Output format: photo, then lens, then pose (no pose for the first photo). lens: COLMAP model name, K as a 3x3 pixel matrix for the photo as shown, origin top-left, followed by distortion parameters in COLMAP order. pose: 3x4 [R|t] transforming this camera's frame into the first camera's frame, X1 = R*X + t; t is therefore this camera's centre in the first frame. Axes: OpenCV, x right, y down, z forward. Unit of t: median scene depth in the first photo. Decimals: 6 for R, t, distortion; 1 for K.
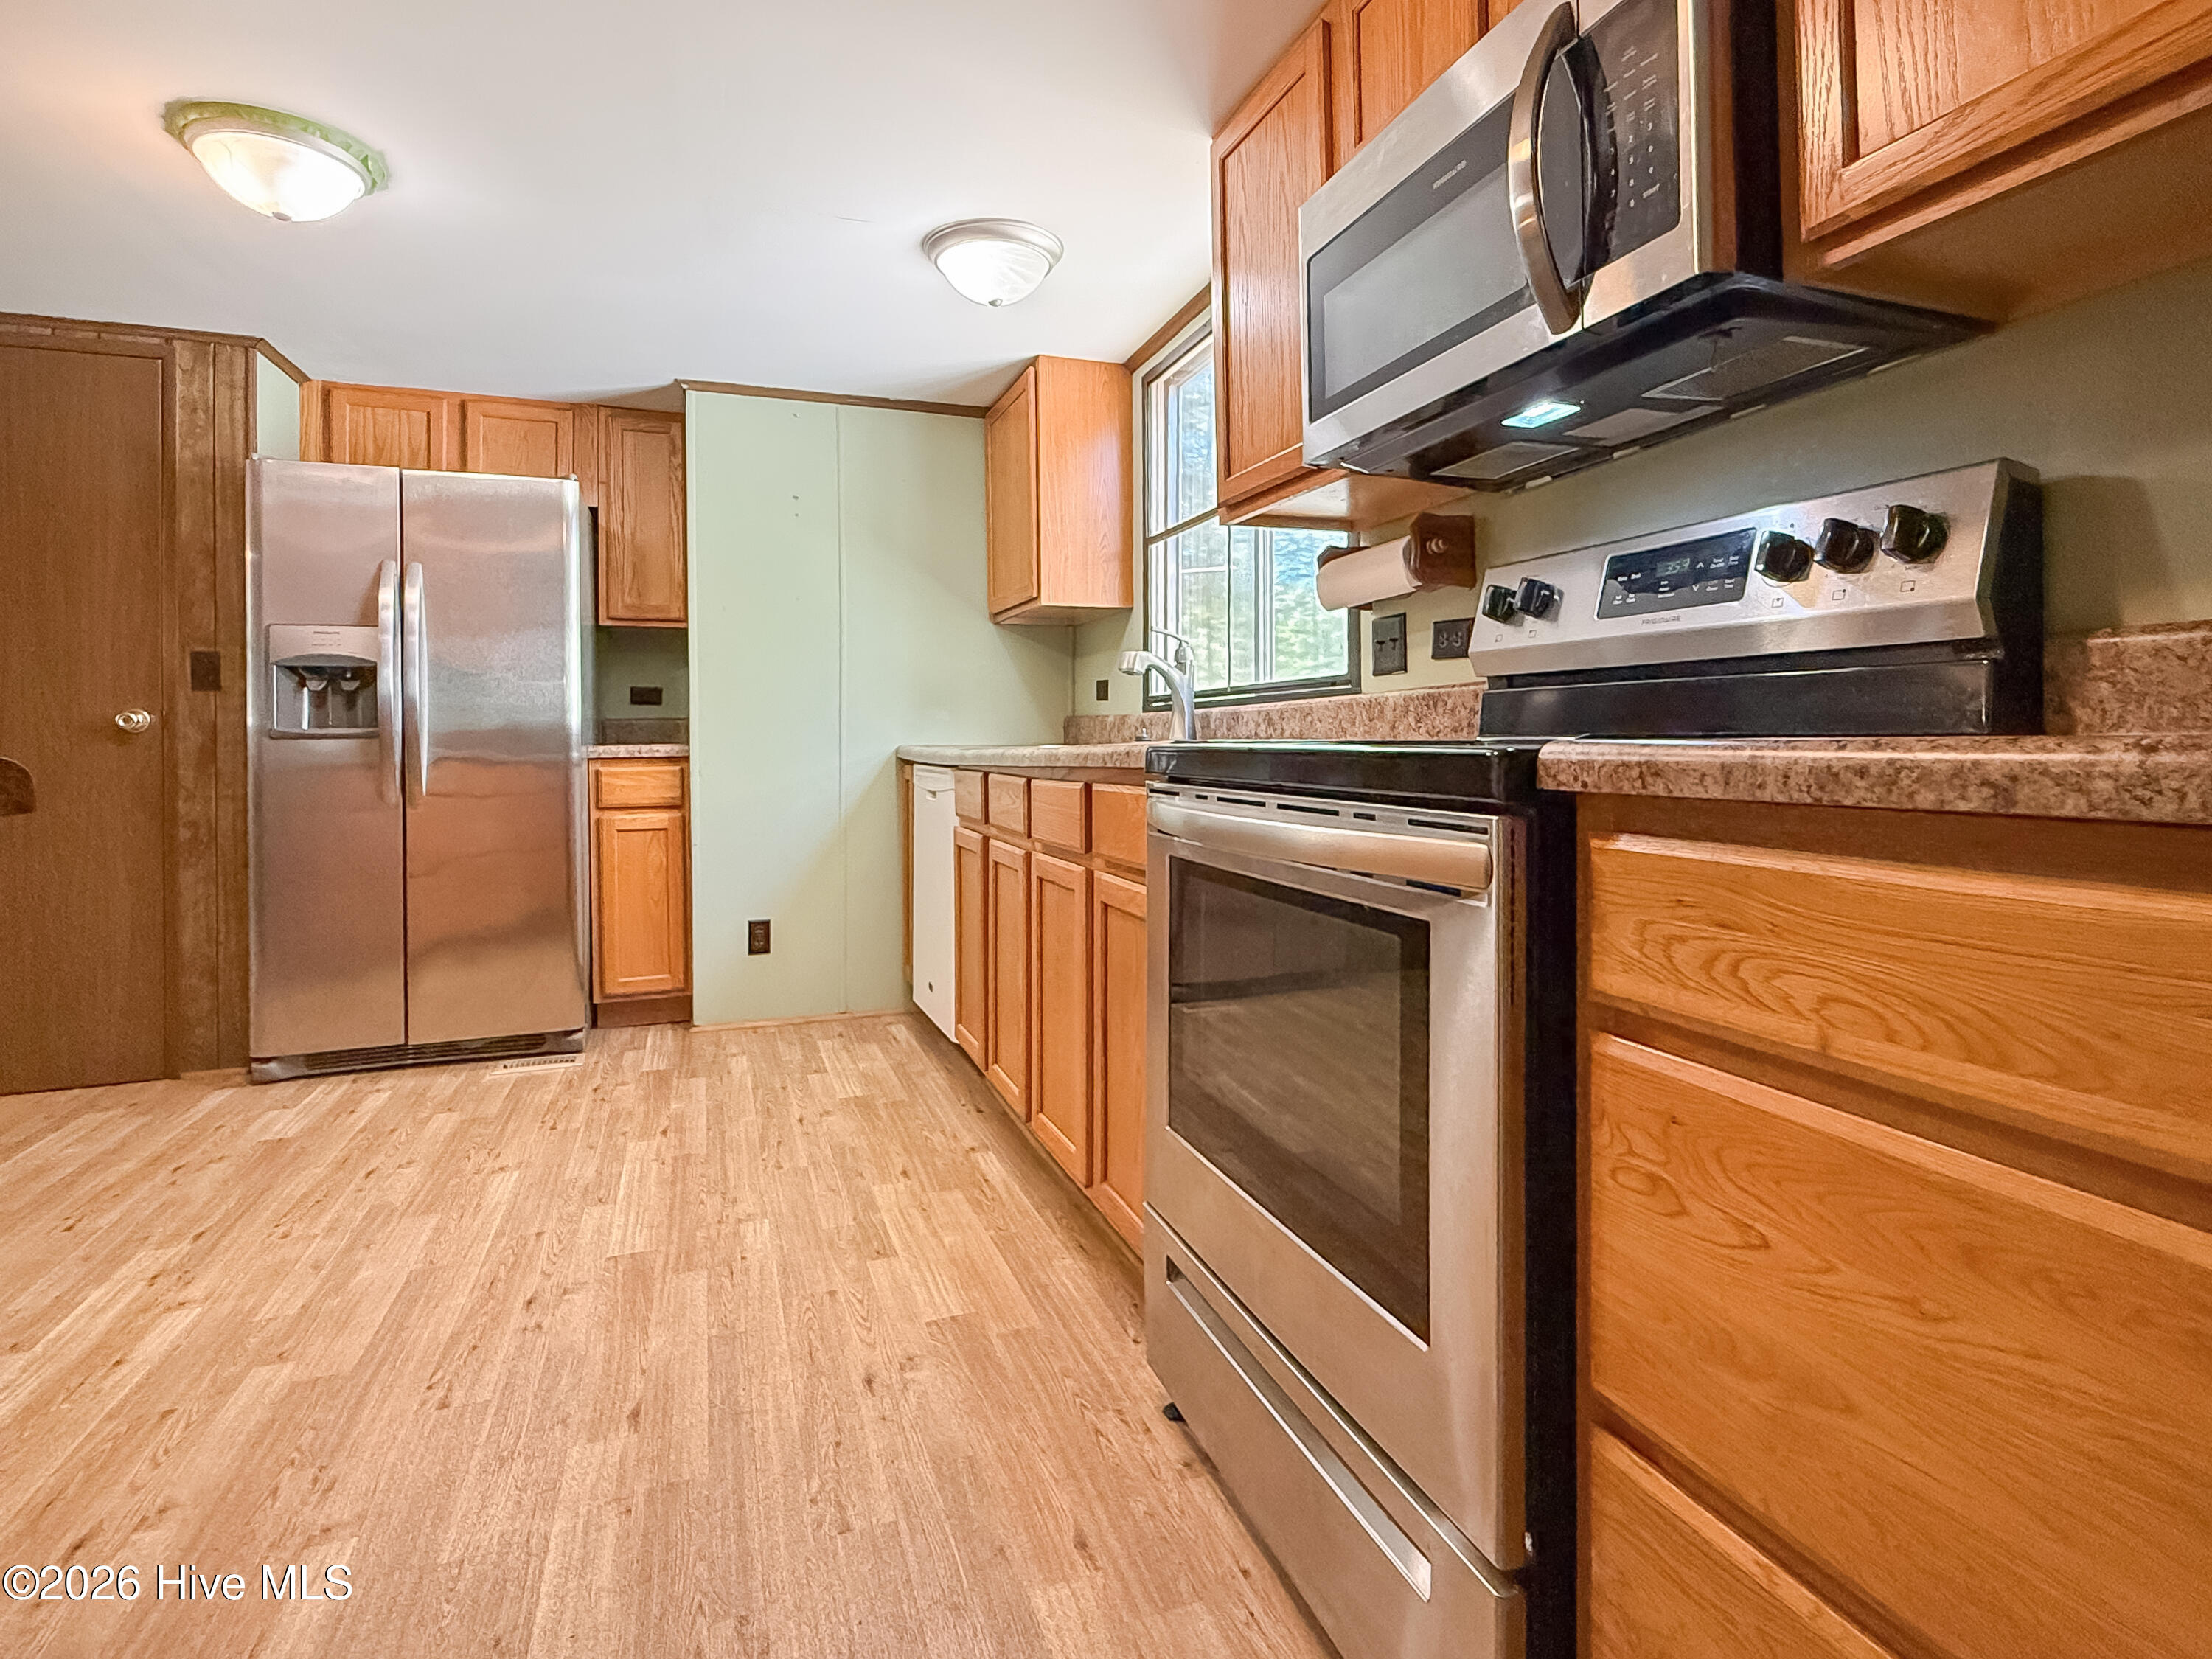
lens RADIAL K [[1084.8, 0, 1106.0], [0, 1084.8, 829.5], [0, 0, 1]] dist [-0.001585, -0.000396]
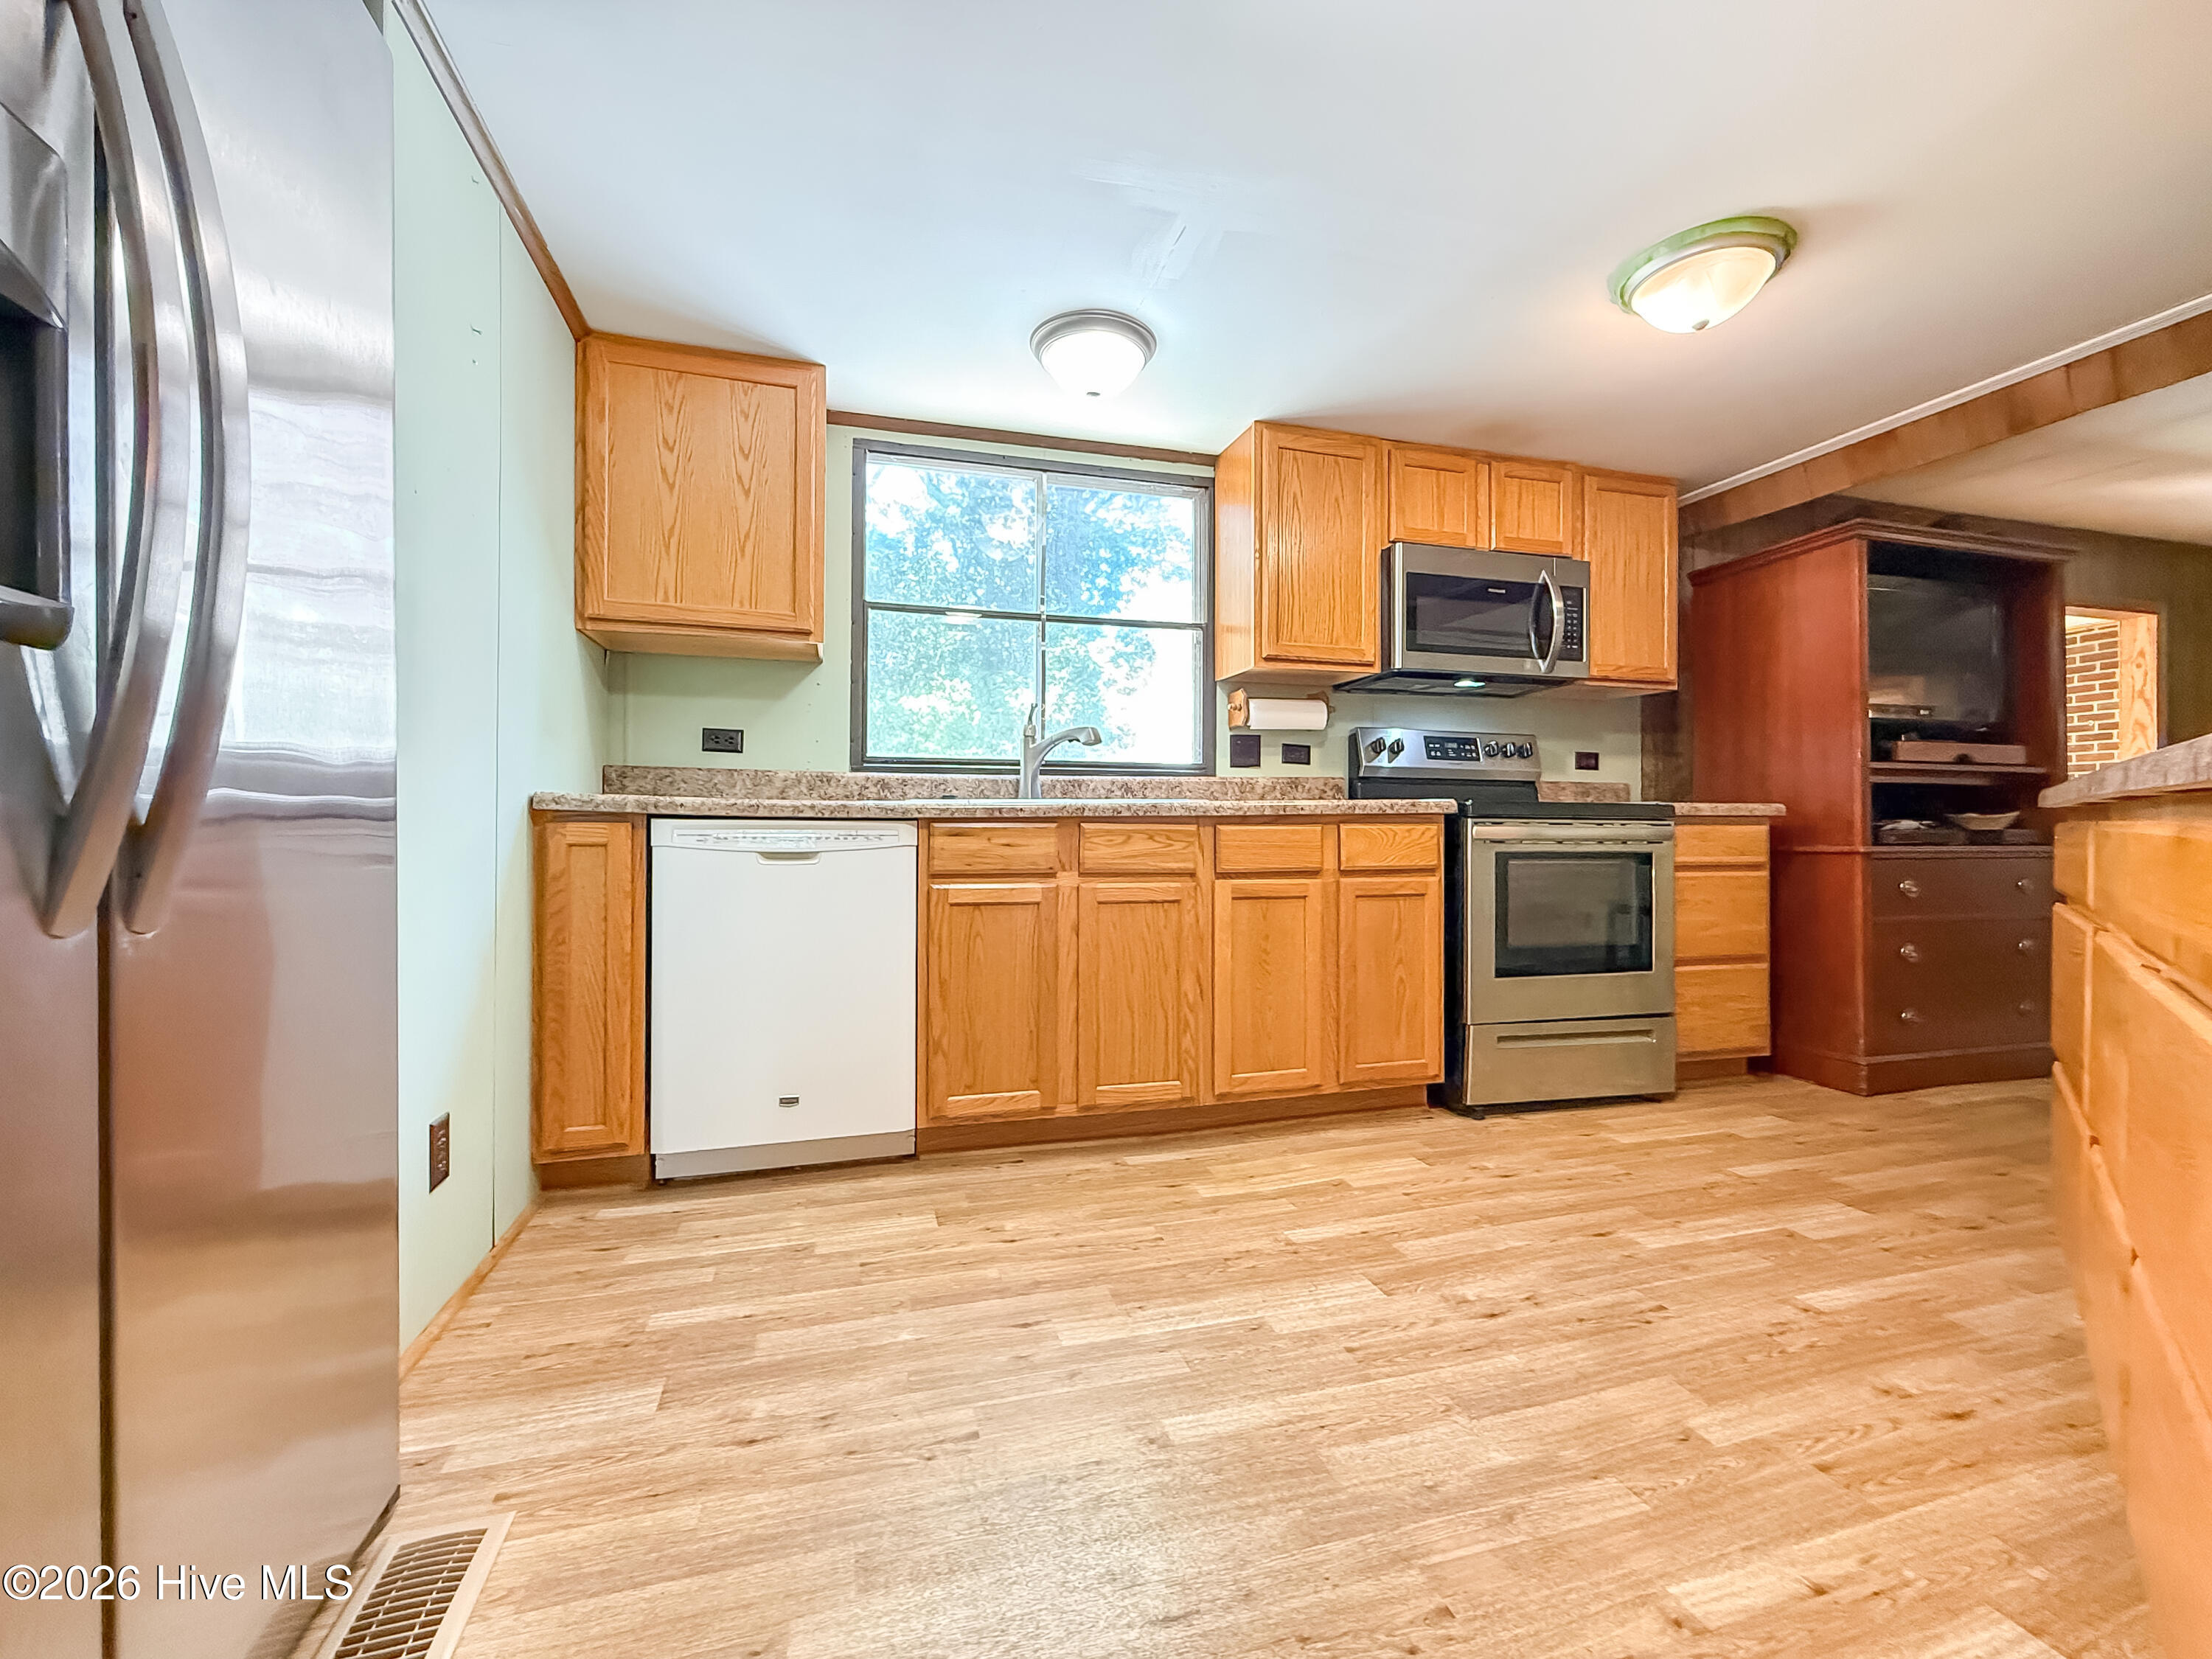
lens RADIAL K [[897.3, 0, 1096.8], [0, 897.3, 820.2], [0, 0, 1]] dist [0.000535, -0.000682]
pose [[0.085032, 0.016197, 0.996247, -1.341206], [0.079482, 0.996571, -0.022987, -0.040978], [-0.993203, 0.081139, 0.083453, 1.192642]]
